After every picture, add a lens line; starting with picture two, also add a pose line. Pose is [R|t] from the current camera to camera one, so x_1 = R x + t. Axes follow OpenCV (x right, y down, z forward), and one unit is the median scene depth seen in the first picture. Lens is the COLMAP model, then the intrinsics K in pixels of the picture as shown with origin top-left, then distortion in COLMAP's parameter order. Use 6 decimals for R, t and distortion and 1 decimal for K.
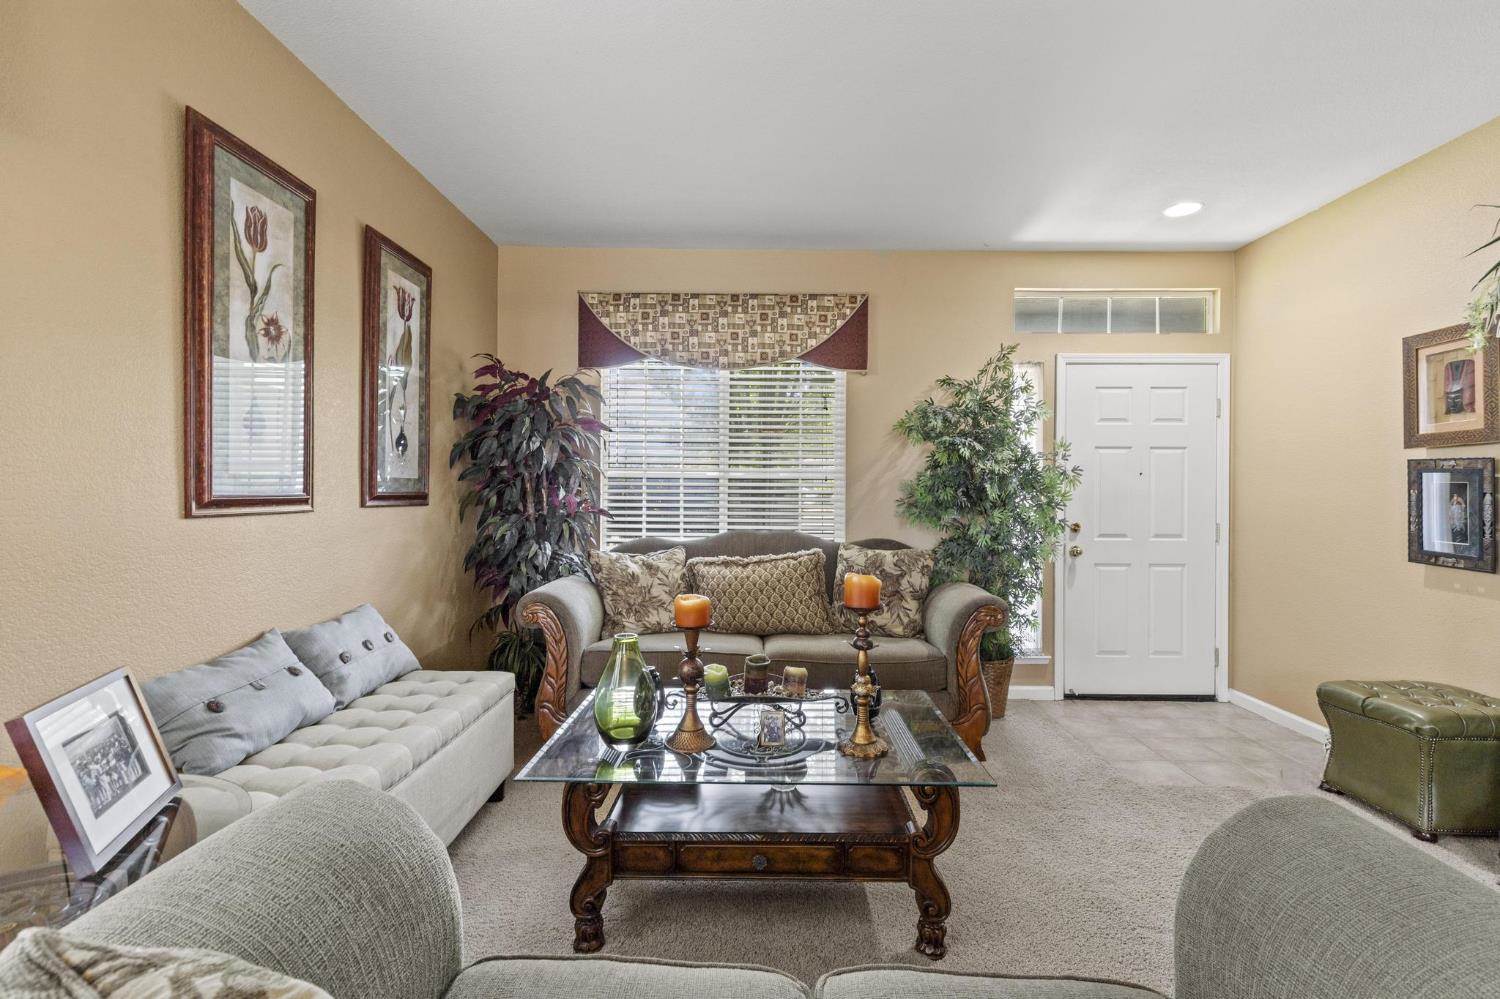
lens RADIAL K [[685.2, 0, 753.2], [0, 685.2, 495.7], [0, 0, 1]] dist [0.010699, -0.001730]
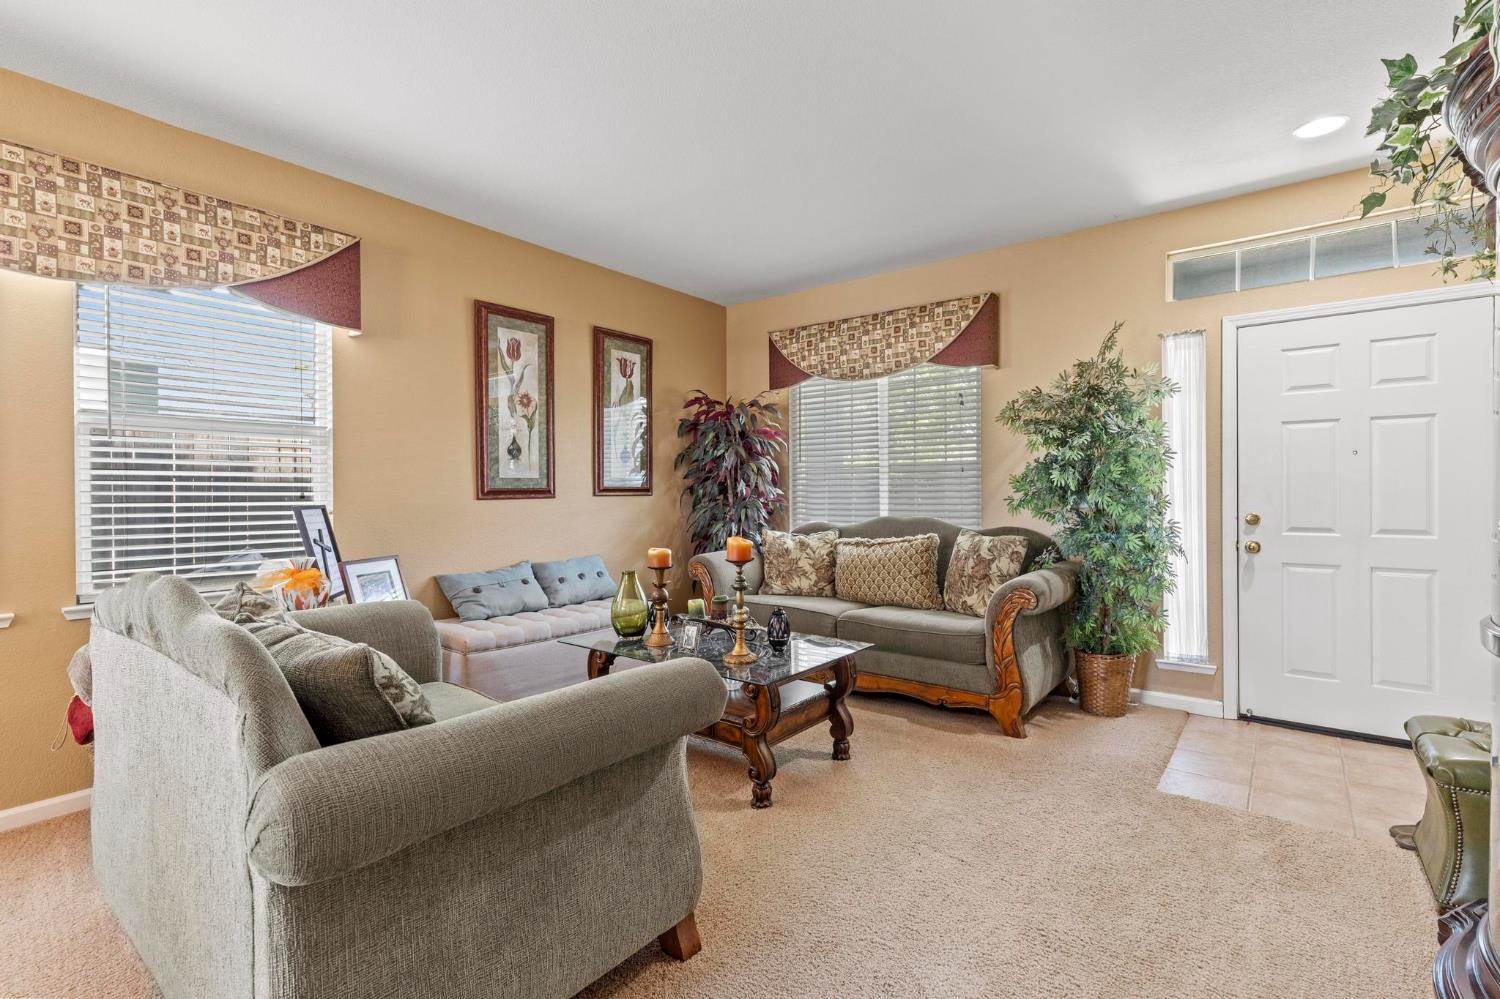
lens RADIAL K [[685.2, 0, 748.2], [0, 685.2, 498.0], [0, 0, 1]] dist [0.010699, -0.001730]
pose [[0.785327, -0.004424, -0.619066, 0.543407], [0.007880, 0.999965, 0.002850, 0.014316], [0.619032, -0.007117, 0.785334, -0.053438]]
